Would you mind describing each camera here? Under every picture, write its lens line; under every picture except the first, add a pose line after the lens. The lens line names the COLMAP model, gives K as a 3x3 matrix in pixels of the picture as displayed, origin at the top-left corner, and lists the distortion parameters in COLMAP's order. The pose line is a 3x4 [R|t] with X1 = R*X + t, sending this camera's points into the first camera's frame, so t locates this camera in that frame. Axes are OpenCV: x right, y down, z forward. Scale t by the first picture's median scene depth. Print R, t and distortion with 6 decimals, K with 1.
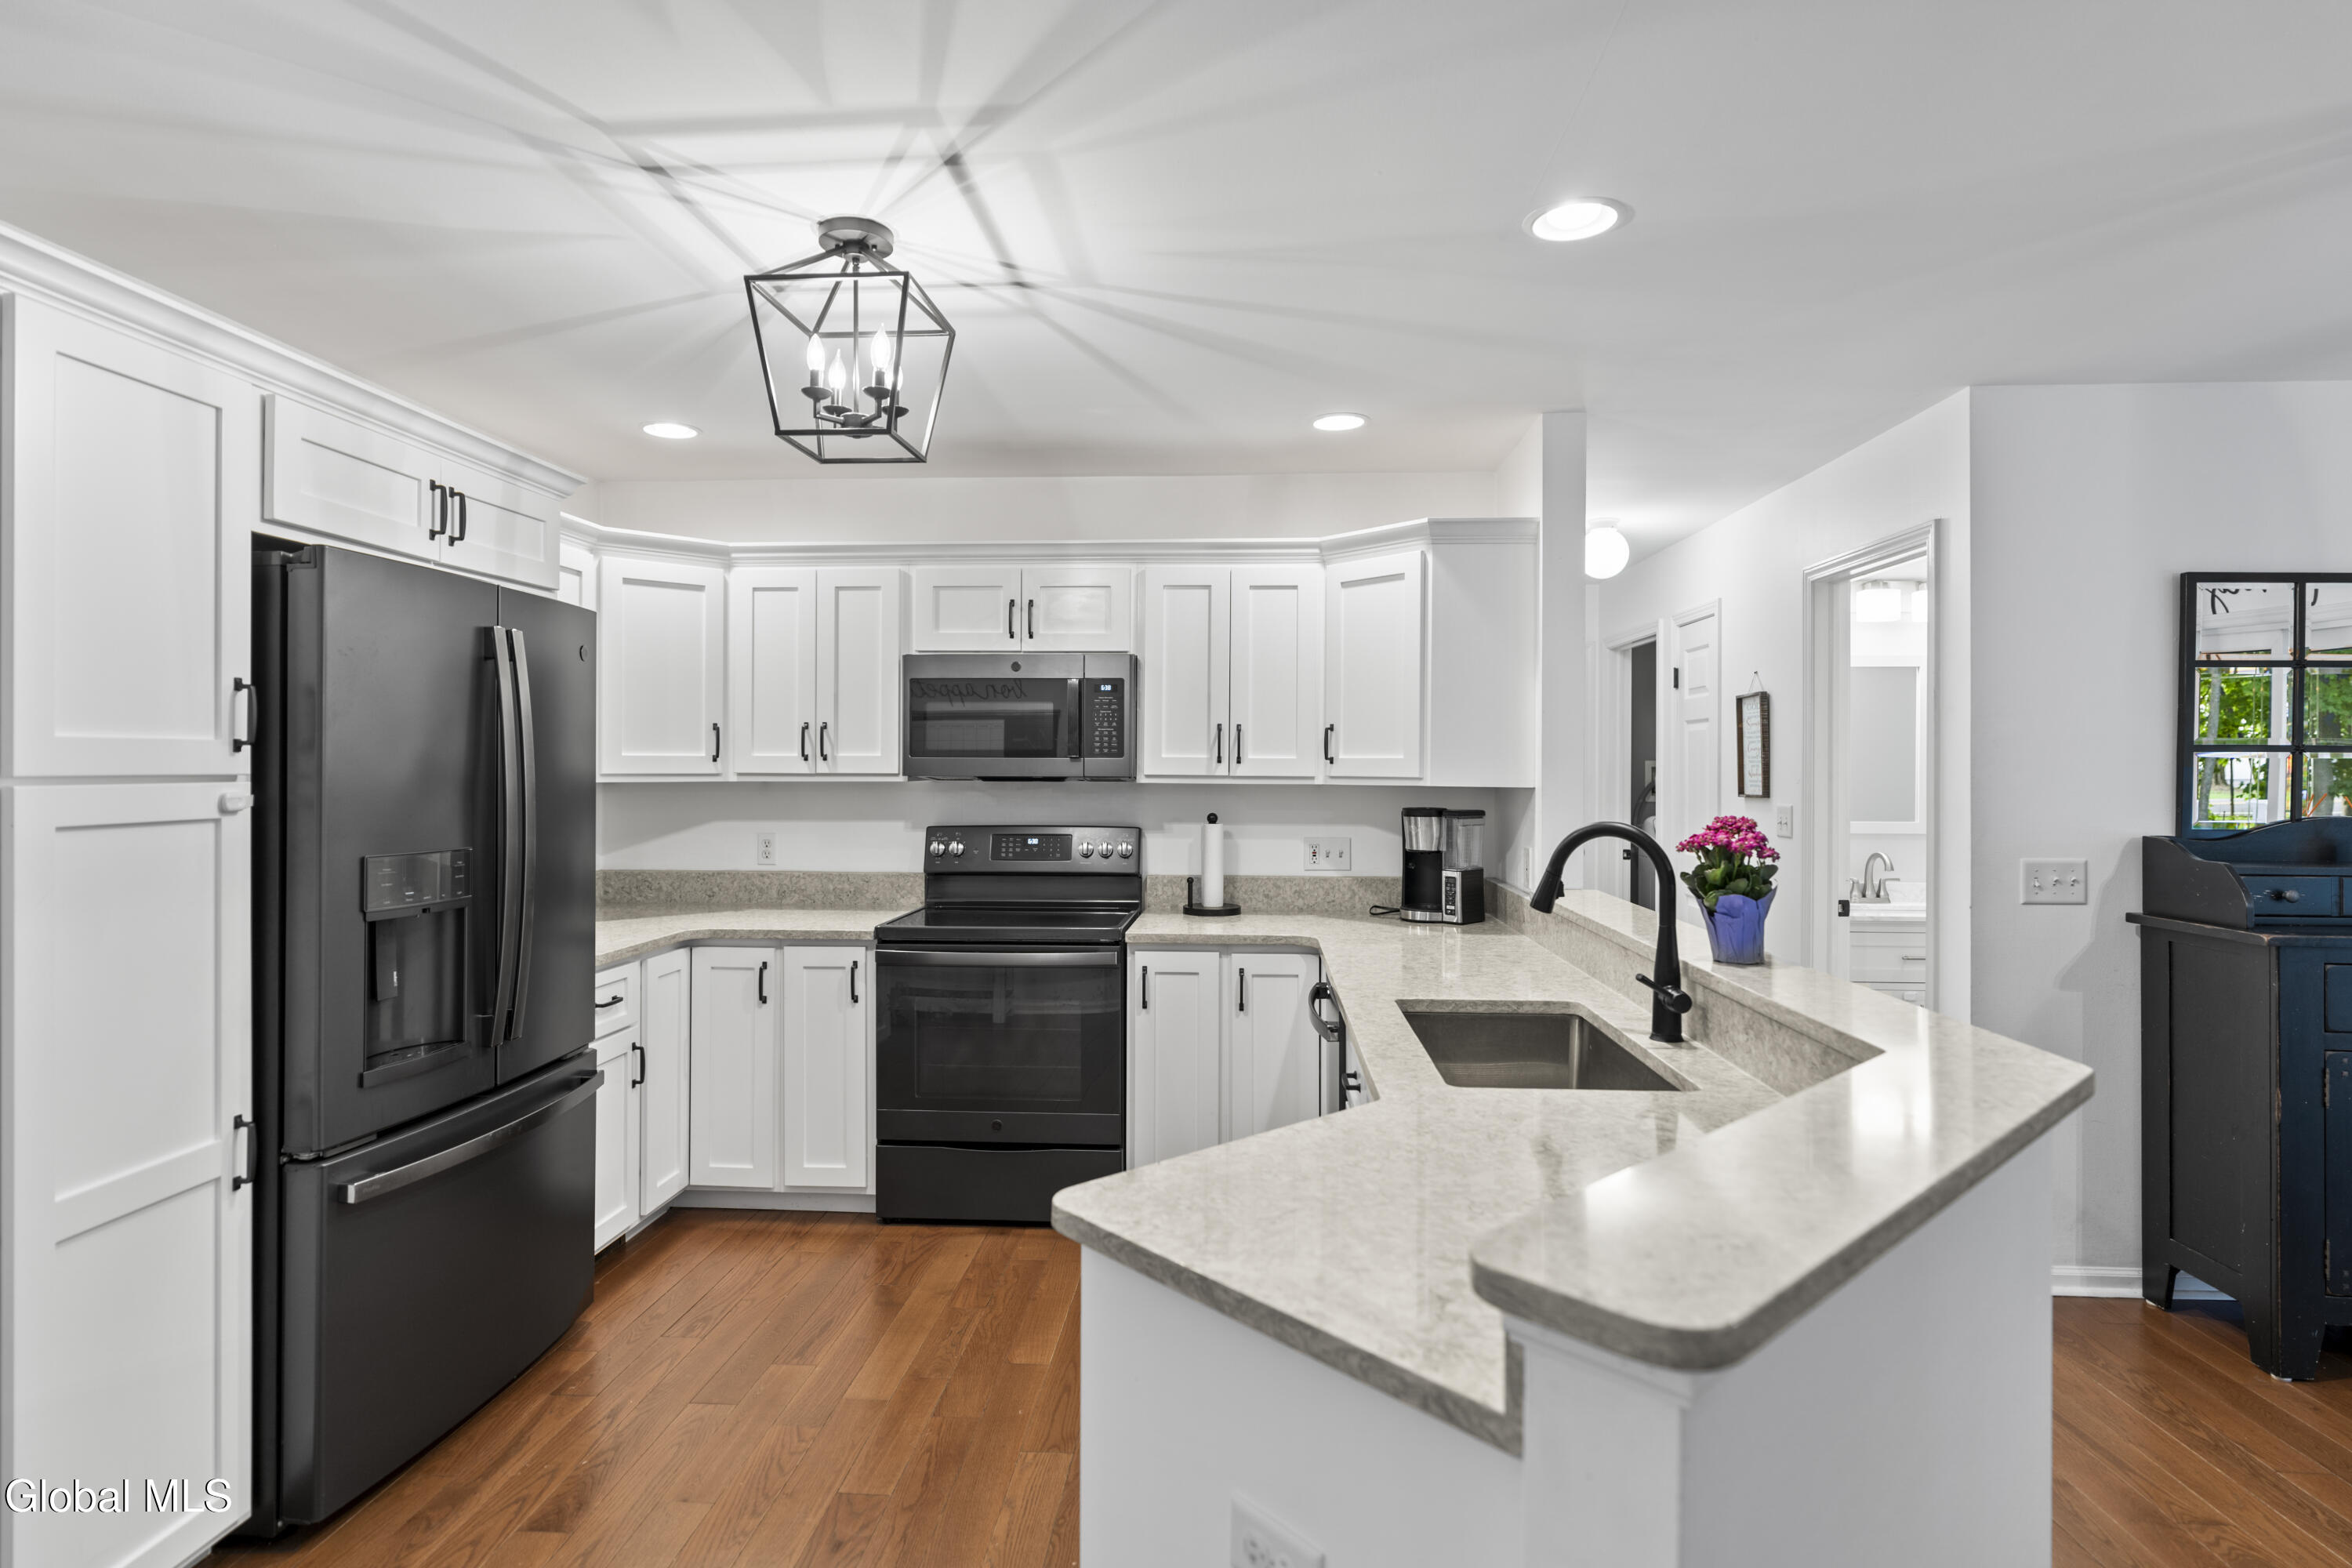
lens RADIAL K [[1212.1, 0, 1185.2], [0, 1212.1, 768.2], [0, 0, 1]] dist [-0.006029, 0.003606]
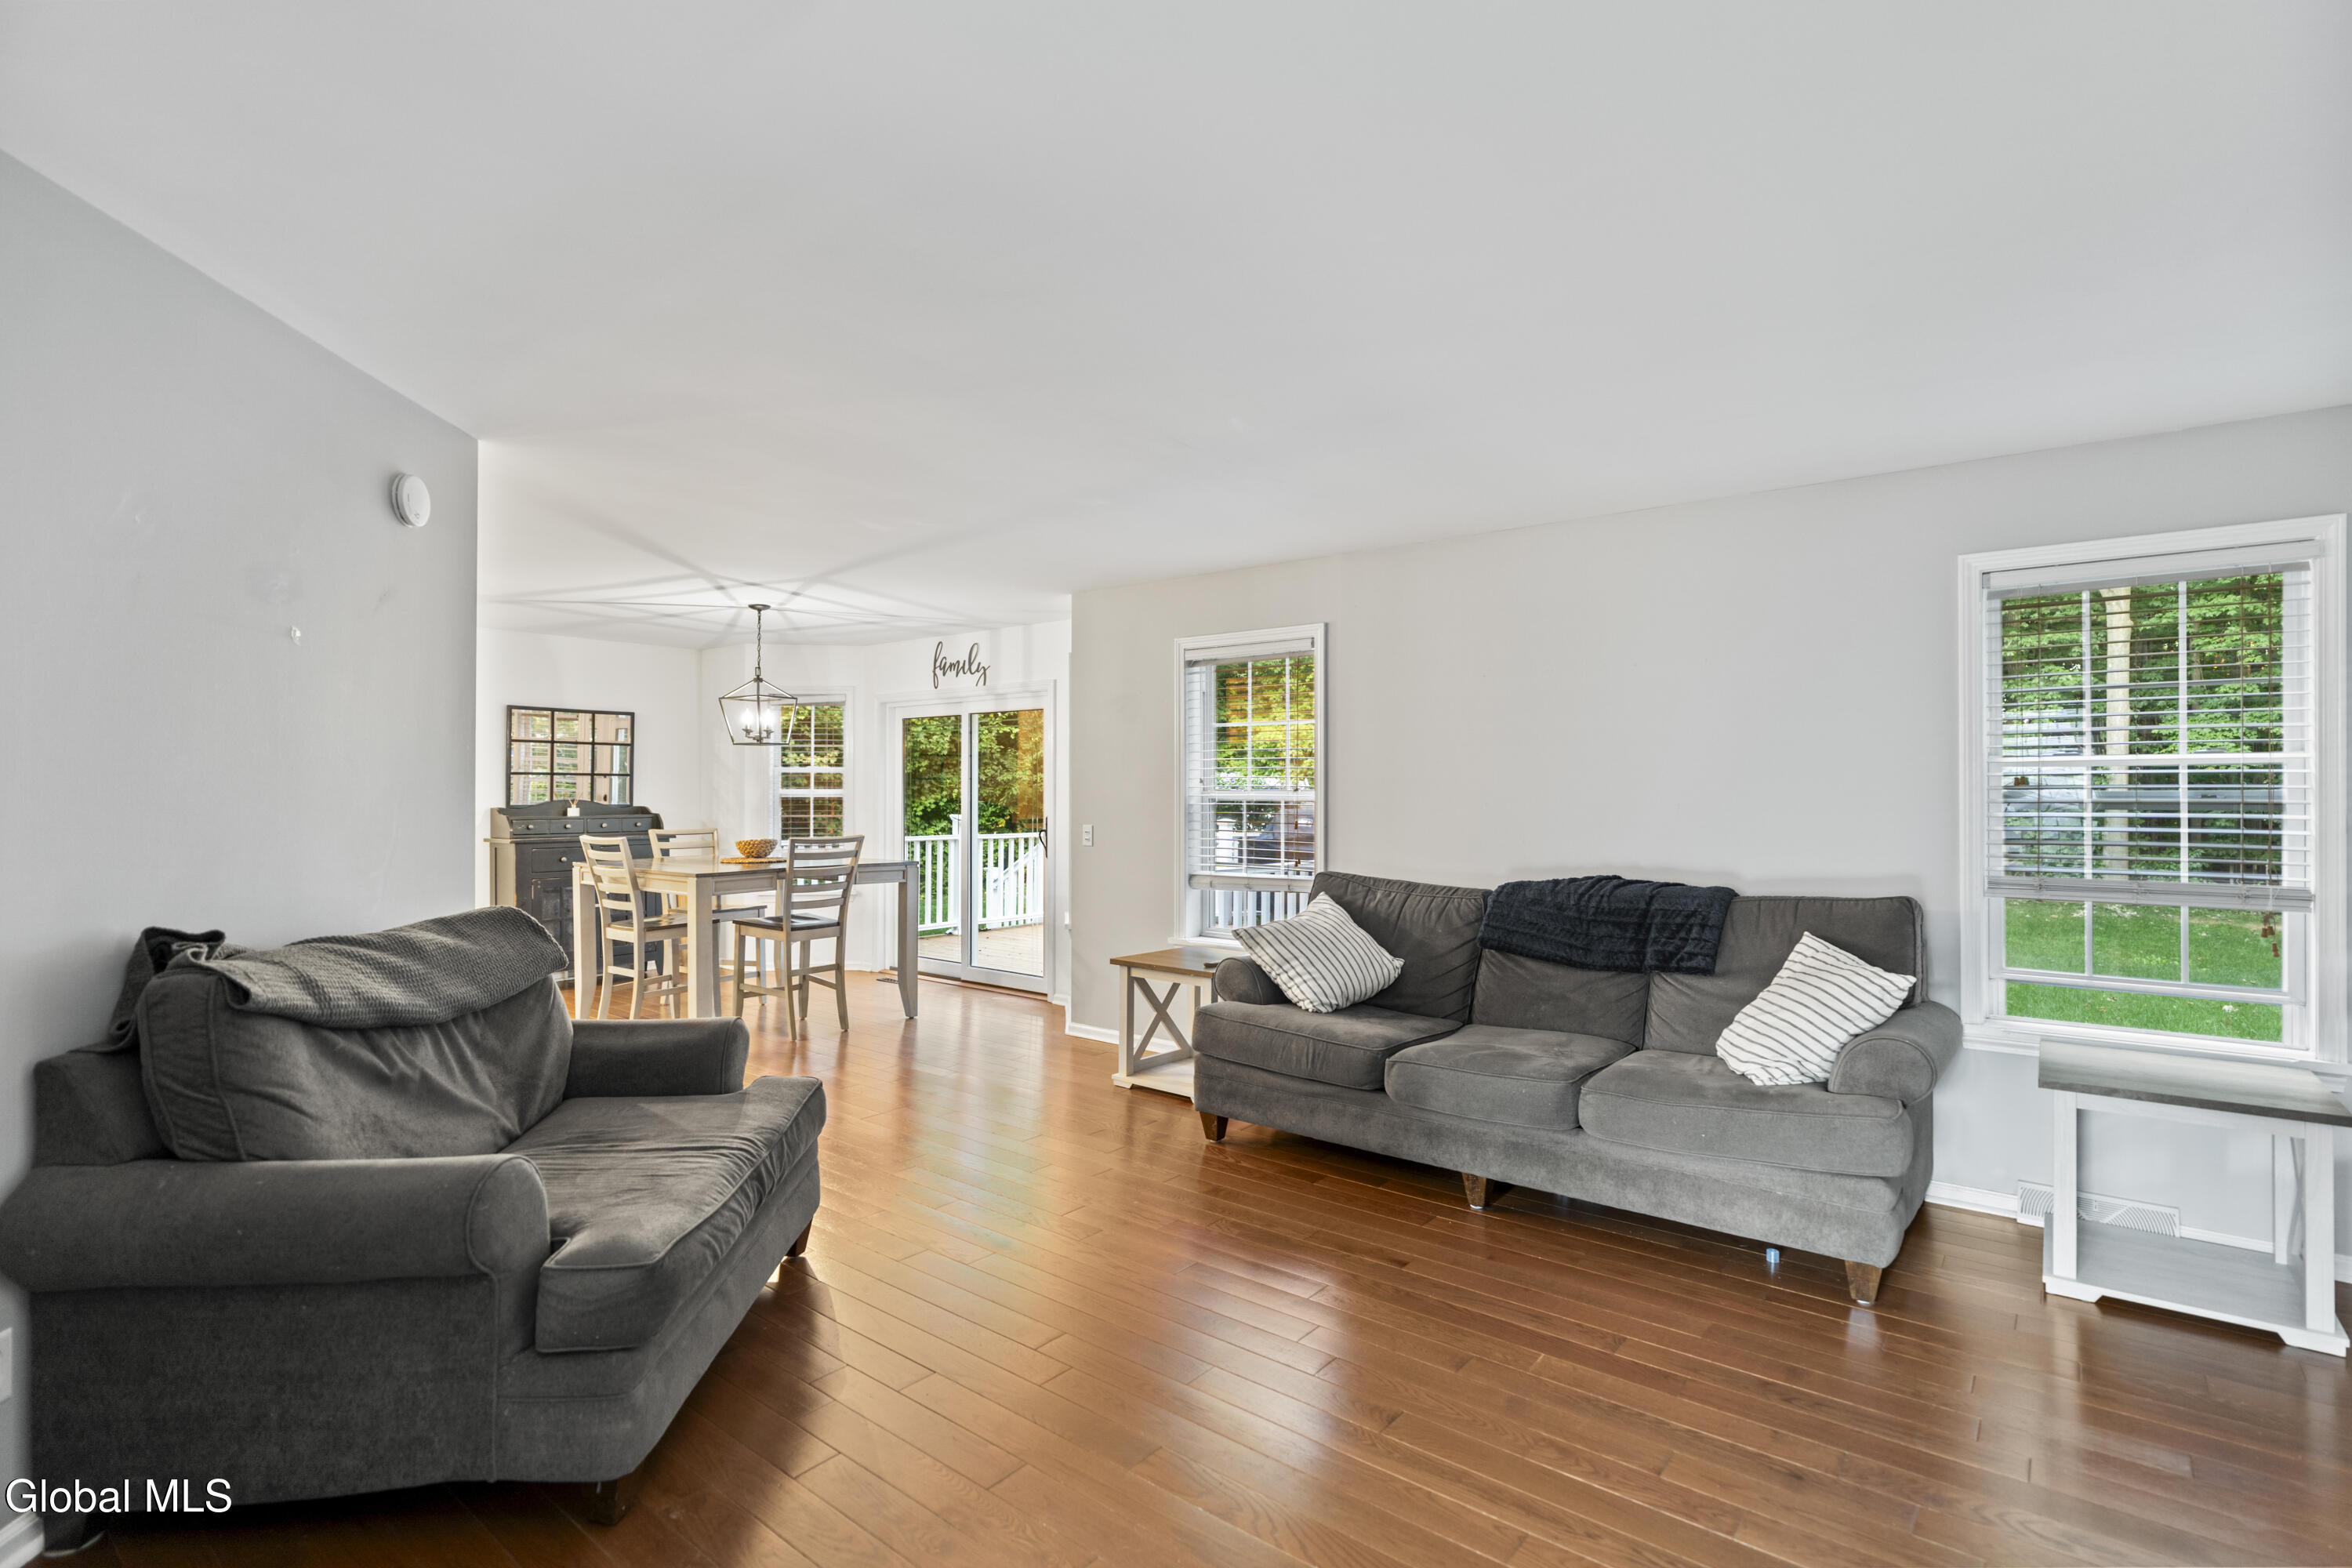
lens RADIAL K [[1140.8, 0, 1191.9], [0, 1140.8, 790.0], [0, 0, 1]] dist [0.003067, 0.000063]
pose [[0.578085, -0.002083, 0.815974, -0.296793], [0.002937, 0.999996, 0.000471, 0.020829], [-0.815972, 0.002124, 0.578088, -1.505664]]
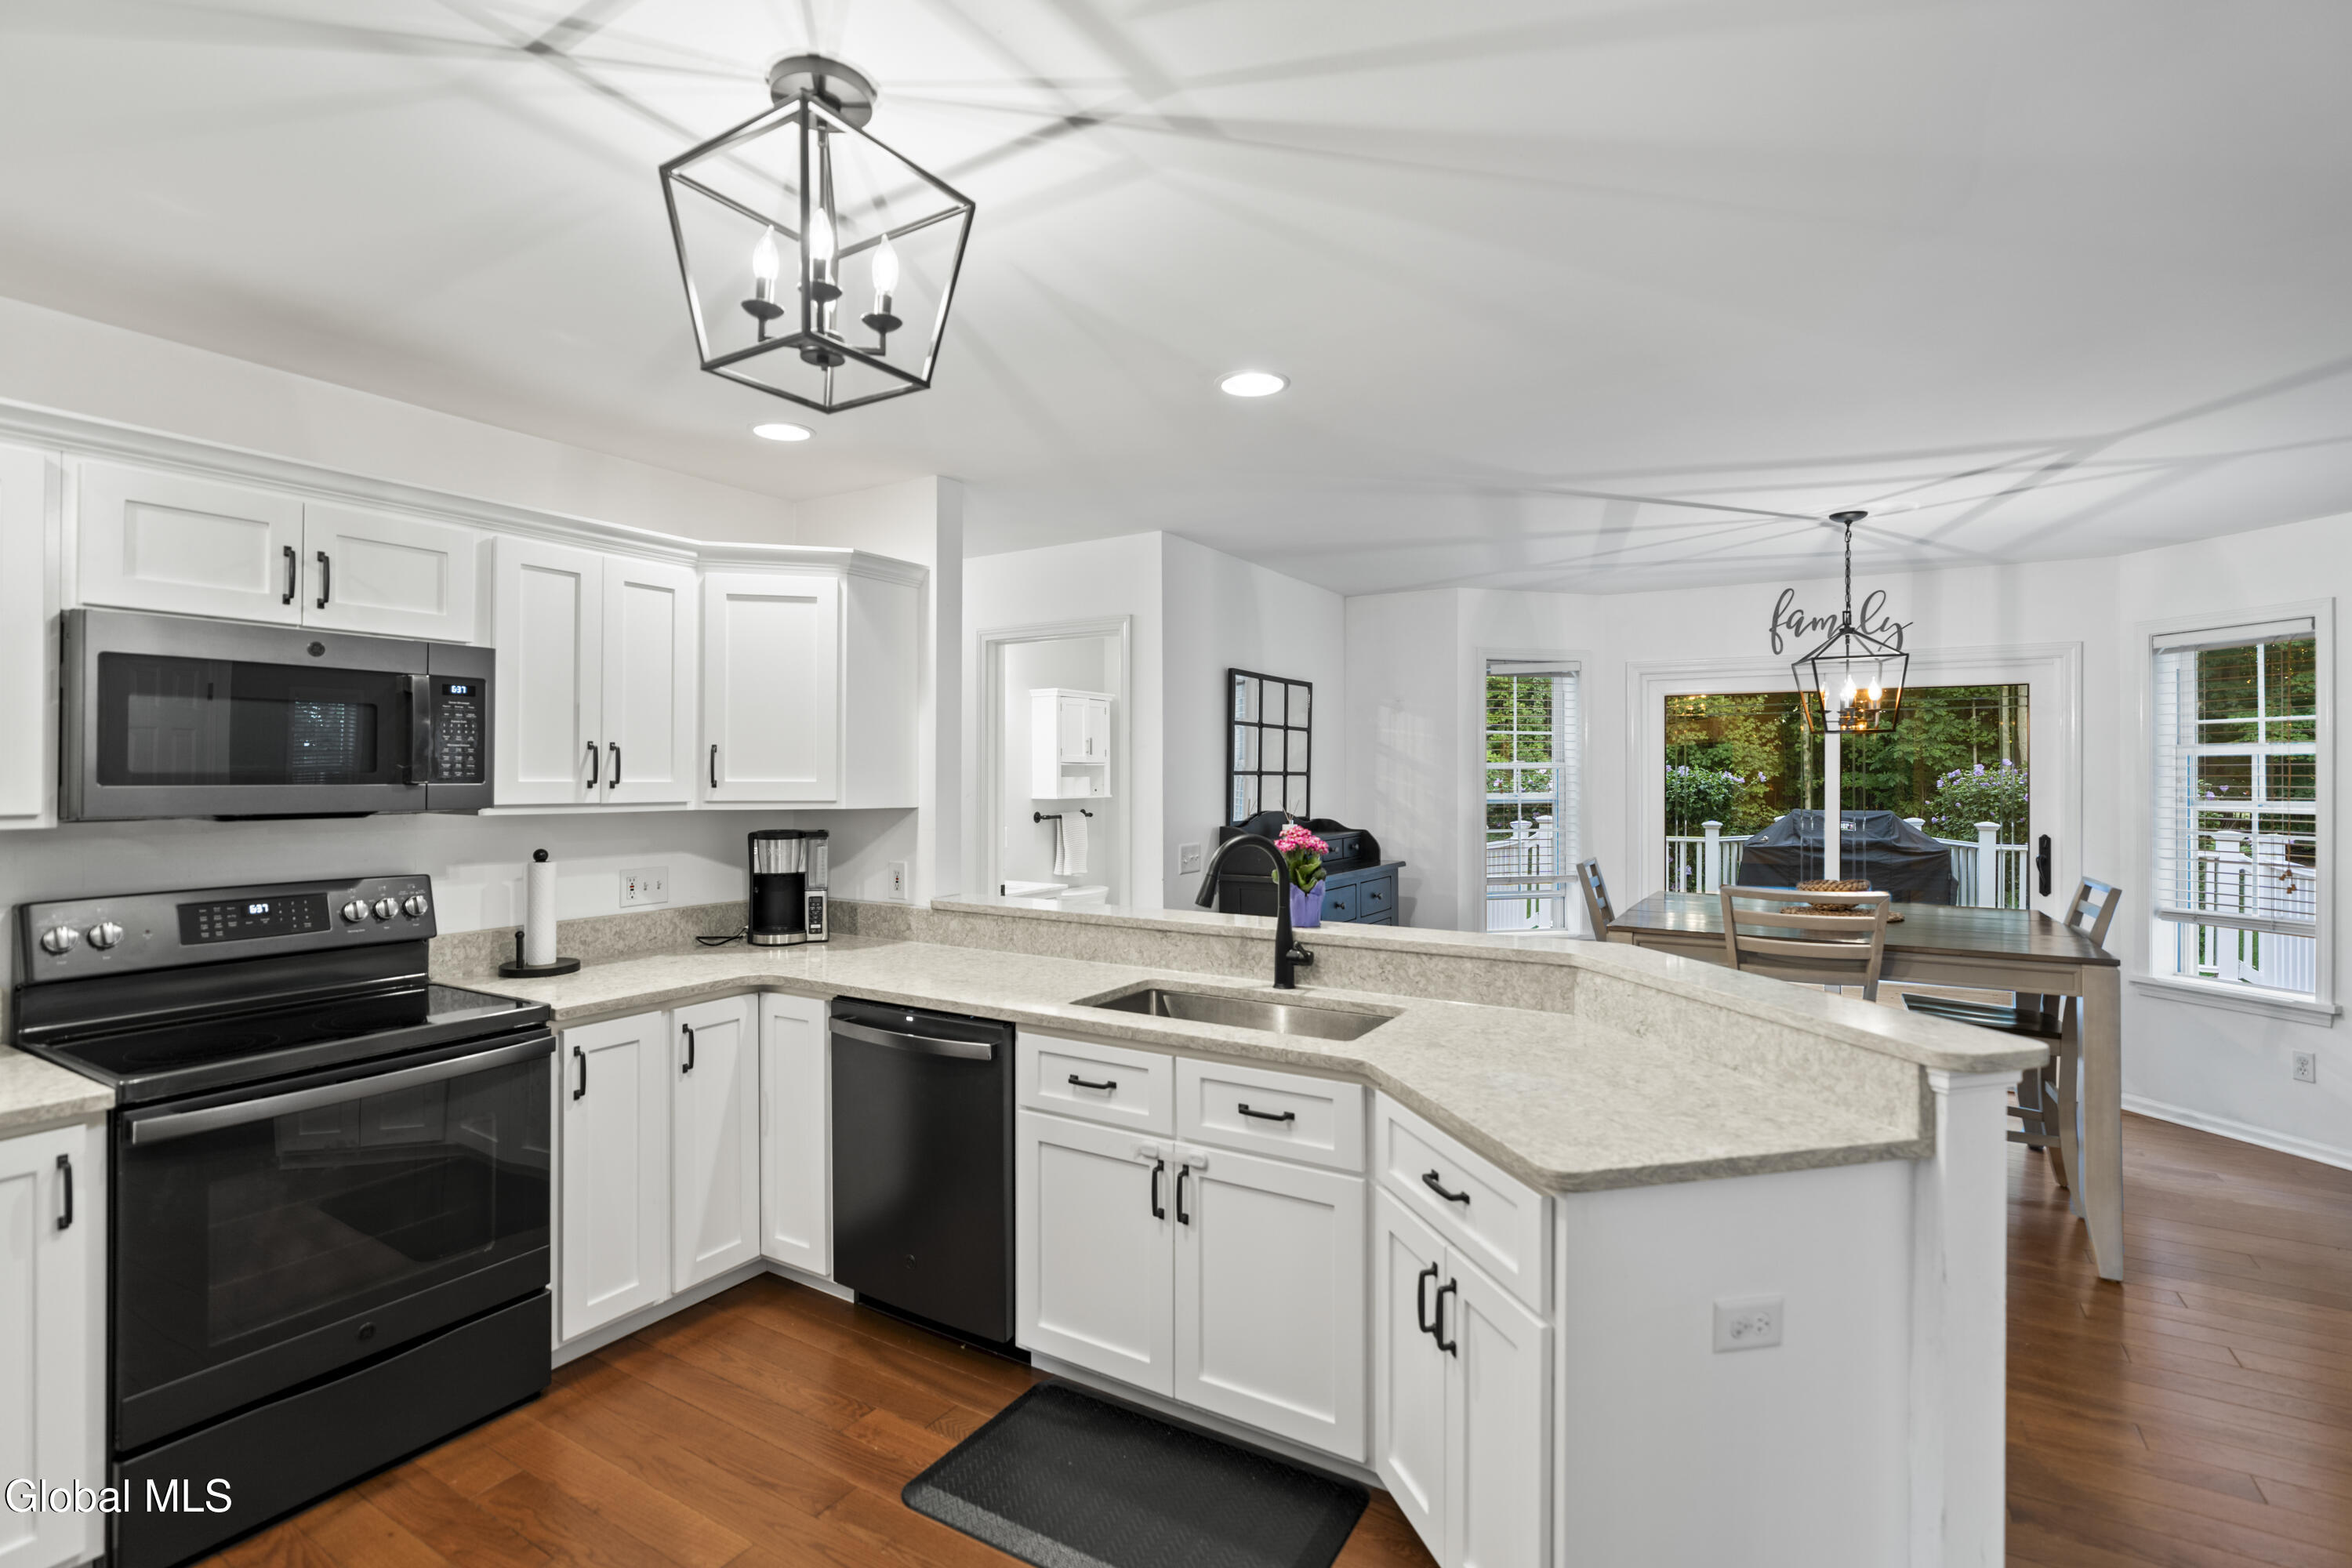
lens RADIAL K [[1086.7, 0, 1174.0], [0, 1086.7, 768.7], [0, 0, 1]] dist [-0.006514, 0.003308]
pose [[0.469329, 0.001452, 0.883022, -0.516036], [0.001579, 0.999996, -0.002484, -0.017840], [-0.883022, 0.002560, 0.469325, 0.345029]]
